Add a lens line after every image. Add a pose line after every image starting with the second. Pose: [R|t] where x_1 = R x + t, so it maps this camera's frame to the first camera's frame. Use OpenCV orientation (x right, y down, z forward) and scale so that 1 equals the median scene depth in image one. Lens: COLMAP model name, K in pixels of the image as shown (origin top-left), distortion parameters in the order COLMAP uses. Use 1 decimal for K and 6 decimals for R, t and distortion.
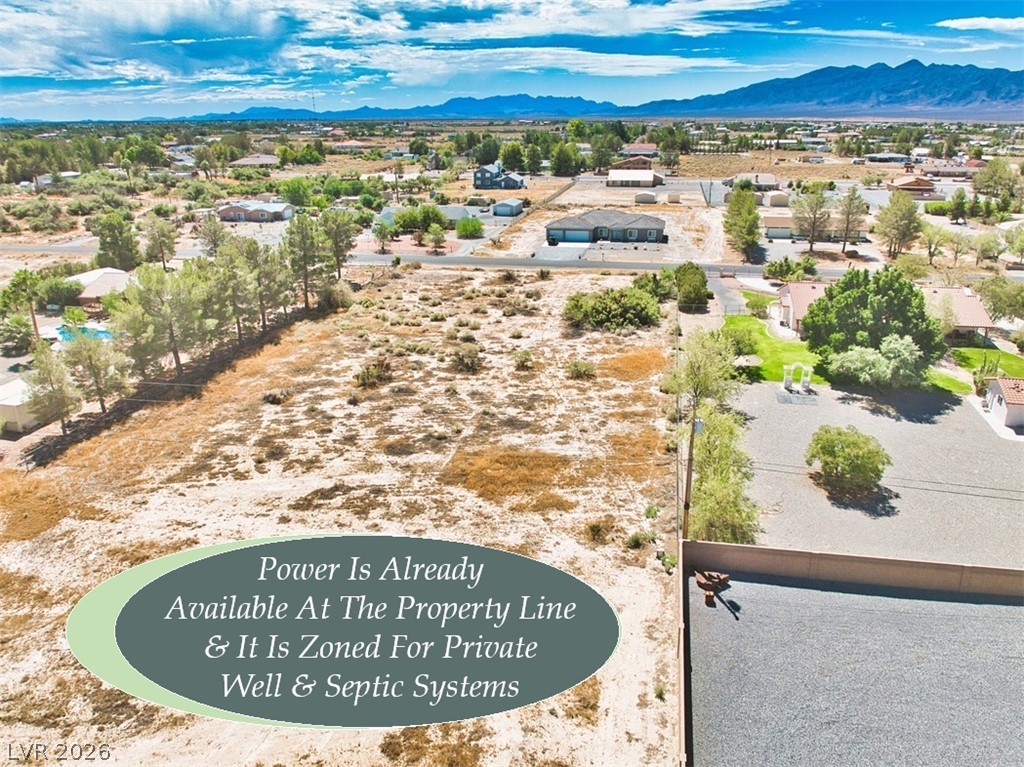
lens RADIAL K [[751.8, 0, 513.8], [0, 751.8, 398.2], [0, 0, 1]] dist [-0.034044, -0.009132]
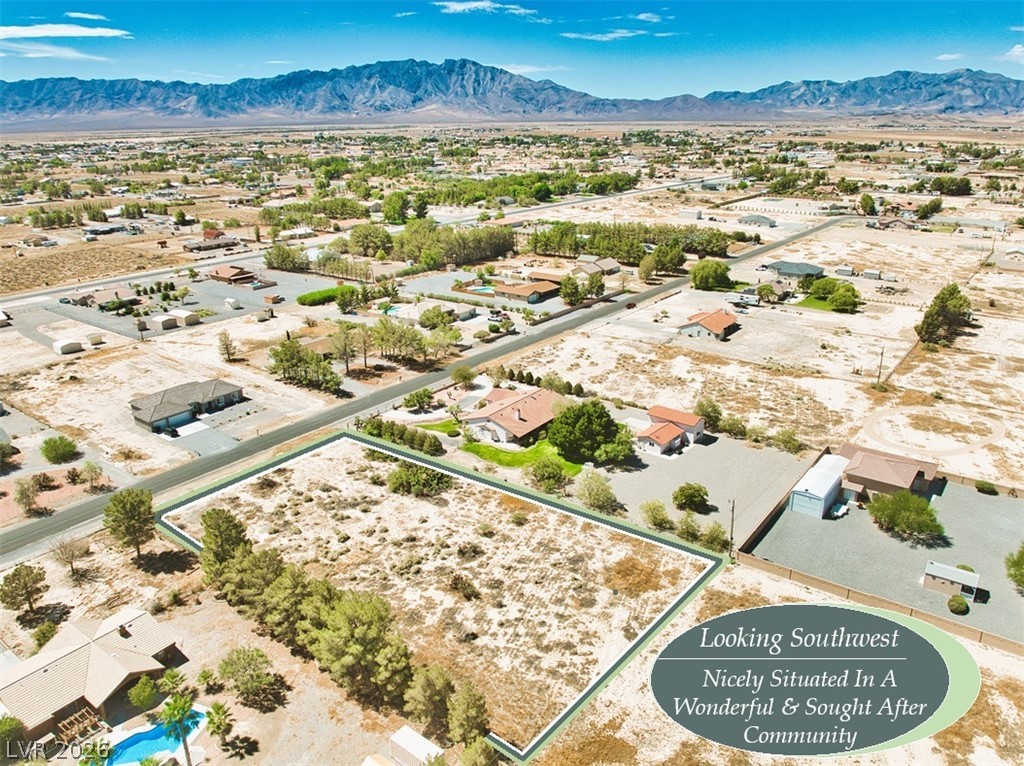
lens RADIAL K [[751.8, 0, 511.8], [0, 751.8, 379.2], [0, 0, 1]] dist [-0.034044, -0.009132]
pose [[0.431300, -0.294798, 0.852687, -0.818104], [0.323965, 0.932682, 0.158589, -0.391703], [-0.842038, 0.207841, 0.497770, 0.095507]]
